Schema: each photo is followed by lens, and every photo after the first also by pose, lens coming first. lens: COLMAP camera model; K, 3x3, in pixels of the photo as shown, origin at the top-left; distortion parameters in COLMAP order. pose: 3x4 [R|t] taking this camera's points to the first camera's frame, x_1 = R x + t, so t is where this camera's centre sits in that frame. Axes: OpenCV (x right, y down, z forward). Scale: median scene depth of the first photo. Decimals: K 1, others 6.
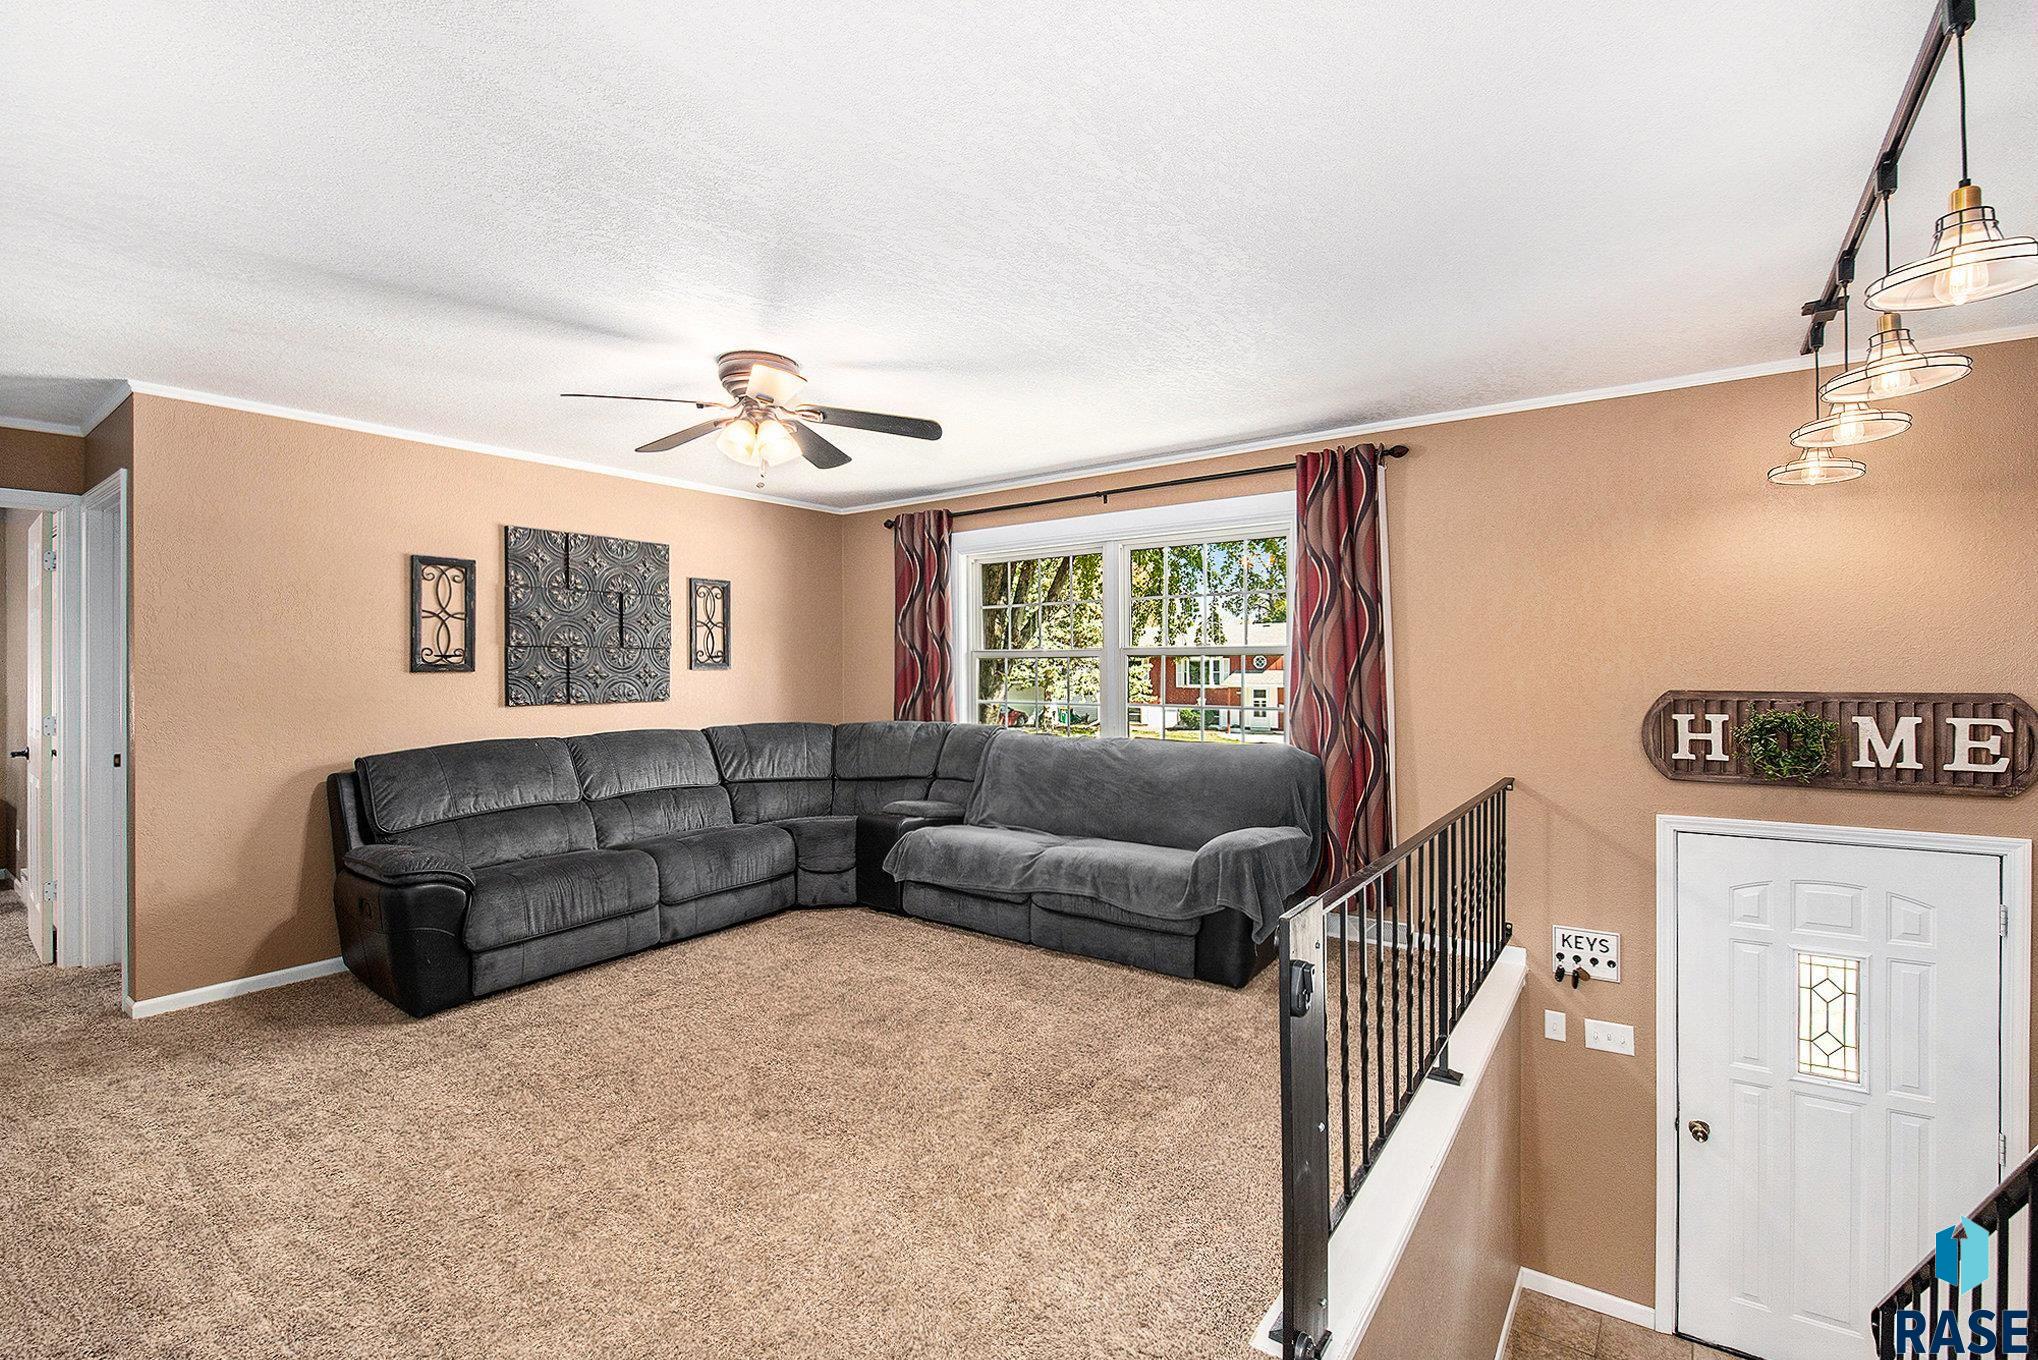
lens RADIAL K [[886.4, 0, 1021.7], [0, 886.4, 667.6], [0, 0, 1]] dist [-0.003194, -0.000888]
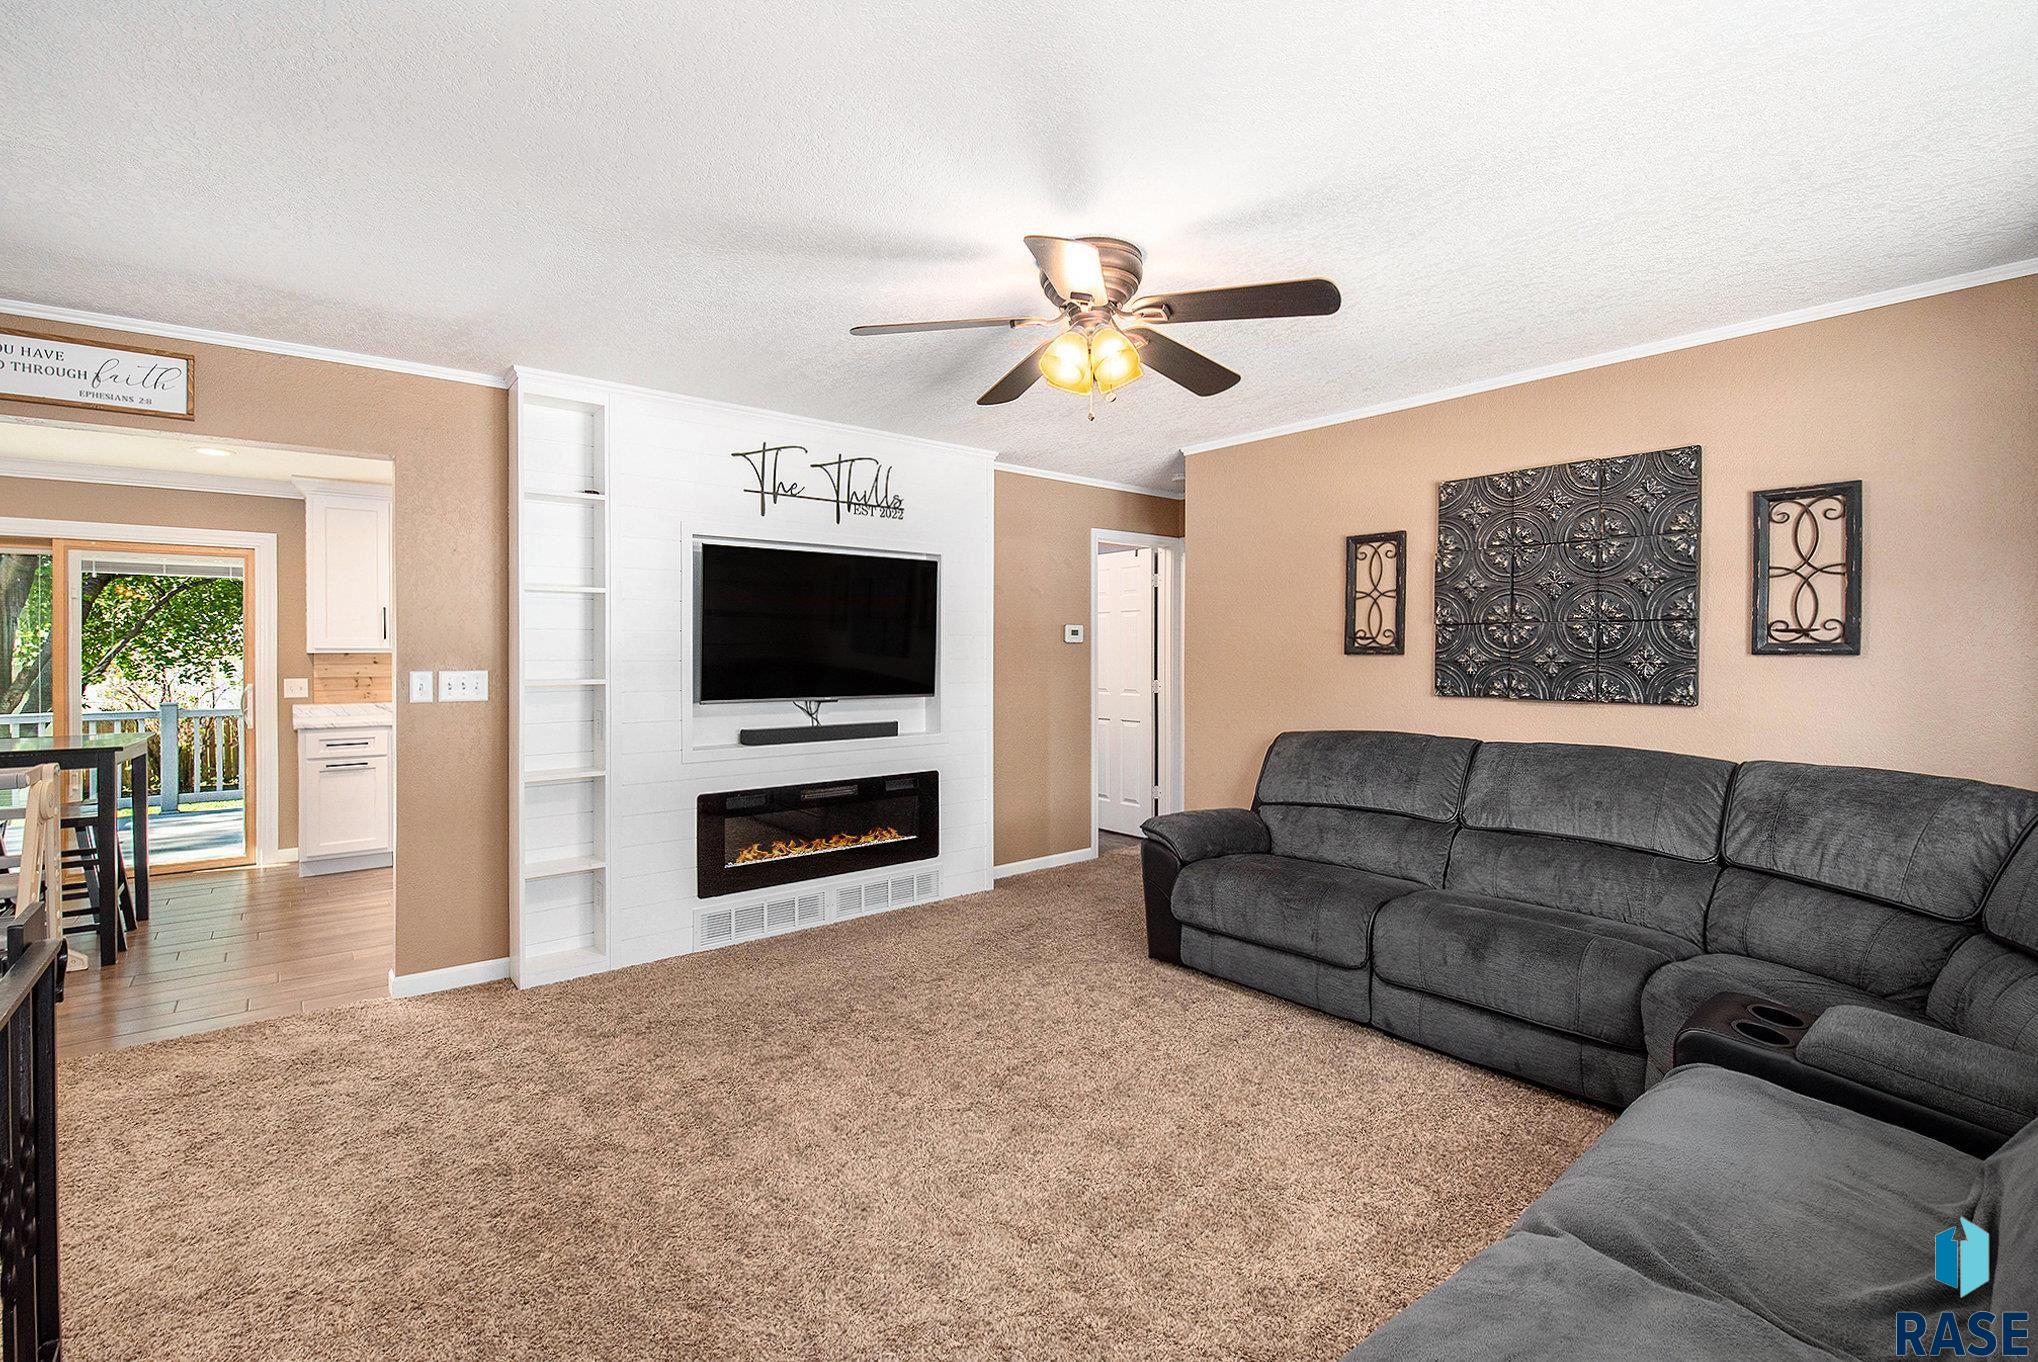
lens RADIAL K [[910.9, 0, 1025.1], [0, 910.9, 663.8], [0, 0, 1]] dist [0.000428, -0.000458]
pose [[-0.247921, 0.018363, -0.968606, 0.377425], [0.000116, 0.999821, 0.018925, -0.003917], [0.968780, 0.004579, -0.247879, 0.870335]]
